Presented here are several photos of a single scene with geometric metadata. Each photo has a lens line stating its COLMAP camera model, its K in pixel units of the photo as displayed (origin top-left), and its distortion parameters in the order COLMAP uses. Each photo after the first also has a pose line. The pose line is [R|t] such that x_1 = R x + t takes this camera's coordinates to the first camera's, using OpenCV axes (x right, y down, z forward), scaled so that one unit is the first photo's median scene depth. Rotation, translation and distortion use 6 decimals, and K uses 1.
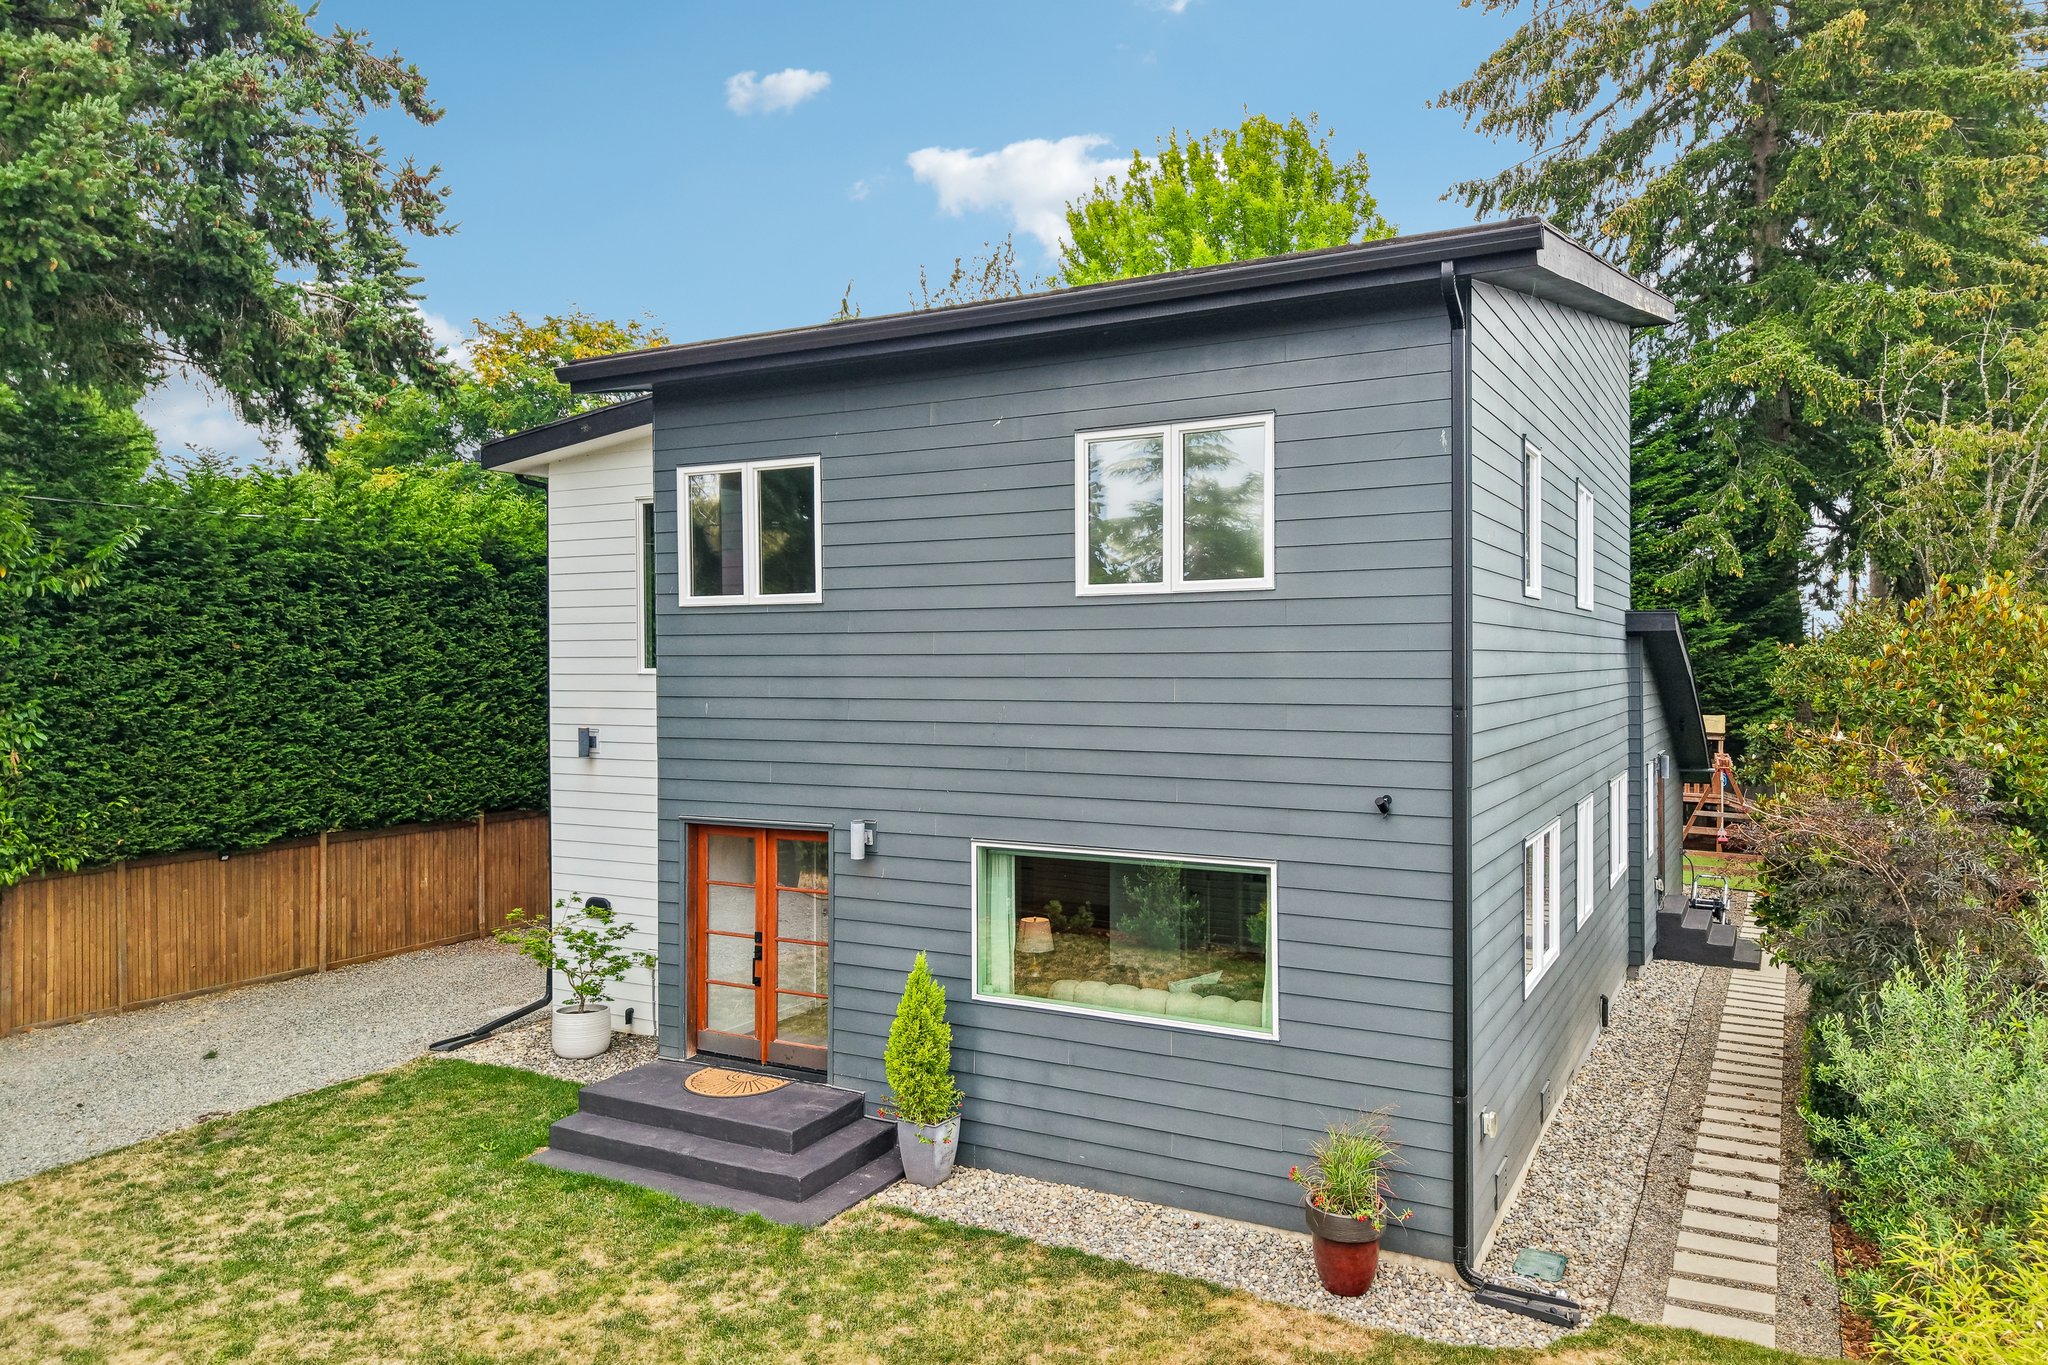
lens RADIAL K [[1397.1, 0, 1024.5], [0, 1397.1, 655.7], [0, 0, 1]] dist [0.005957, -0.001039]
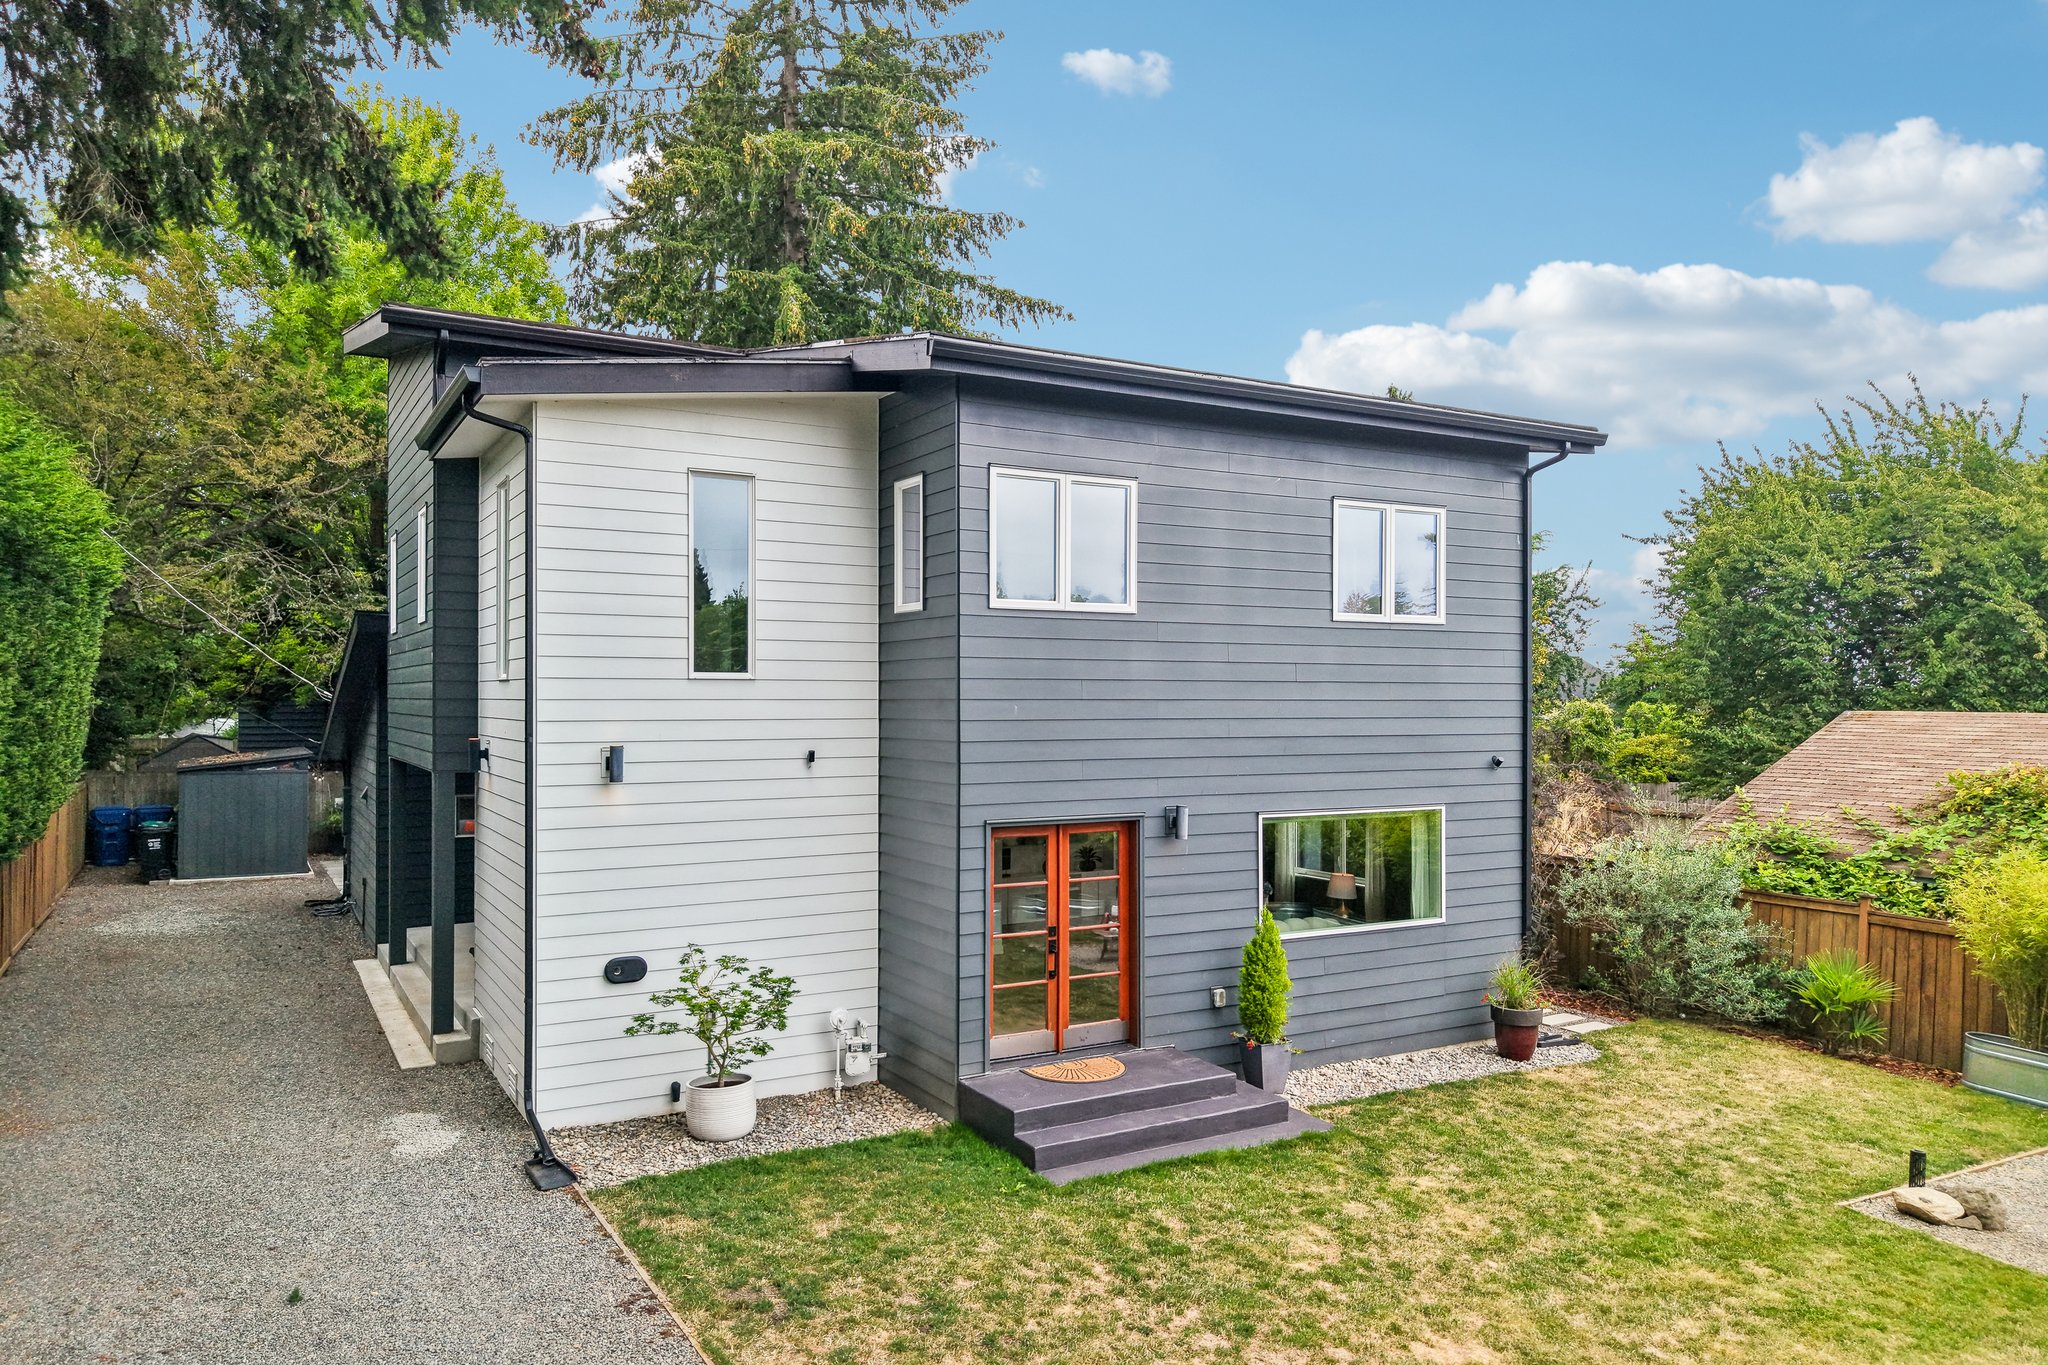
lens RADIAL K [[1383.9, 0, 1024.0], [0, 1383.9, 682.5], [0, 0, 1]] dist [0.011059, -0.008040]
pose [[0.520978, 0.013710, 0.853460, -1.254927], [-0.005860, 0.999905, -0.012485, 0.034925], [-0.853550, 0.001503, 0.521009, 0.565260]]
